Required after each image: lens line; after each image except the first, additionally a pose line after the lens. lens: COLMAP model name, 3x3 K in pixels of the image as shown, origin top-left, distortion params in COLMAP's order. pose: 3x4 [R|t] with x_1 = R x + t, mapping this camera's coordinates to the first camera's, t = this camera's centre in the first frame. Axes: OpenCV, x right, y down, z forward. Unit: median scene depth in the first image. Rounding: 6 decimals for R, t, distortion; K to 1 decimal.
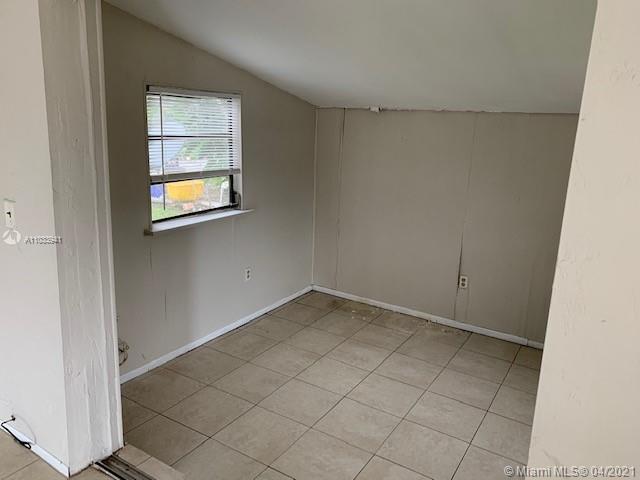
lens RADIAL K [[487.6, 0, 322.8], [0, 487.6, 239.0], [0, 0, 1]] dist [0.011130, -0.030811]
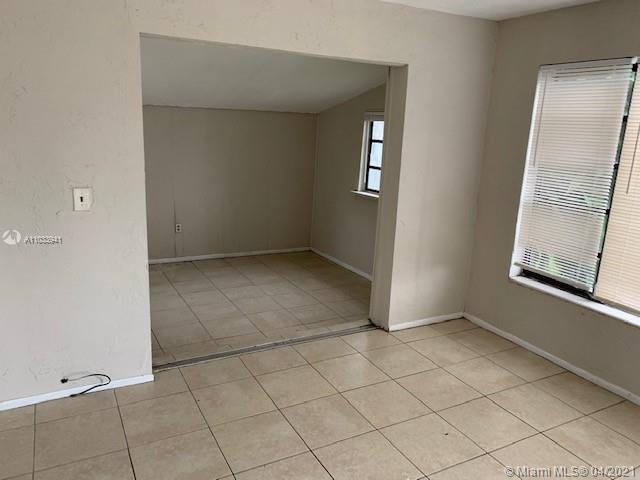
lens RADIAL K [[487.6, 0, 322.8], [0, 487.6, 239.0], [0, 0, 1]] dist [0.011130, -0.030811]
pose [[0.500036, -0.218409, 0.838010, -0.756202], [0.182601, 0.972510, 0.144507, -0.008489], [-0.846534, 0.080763, 0.526172, -0.097051]]
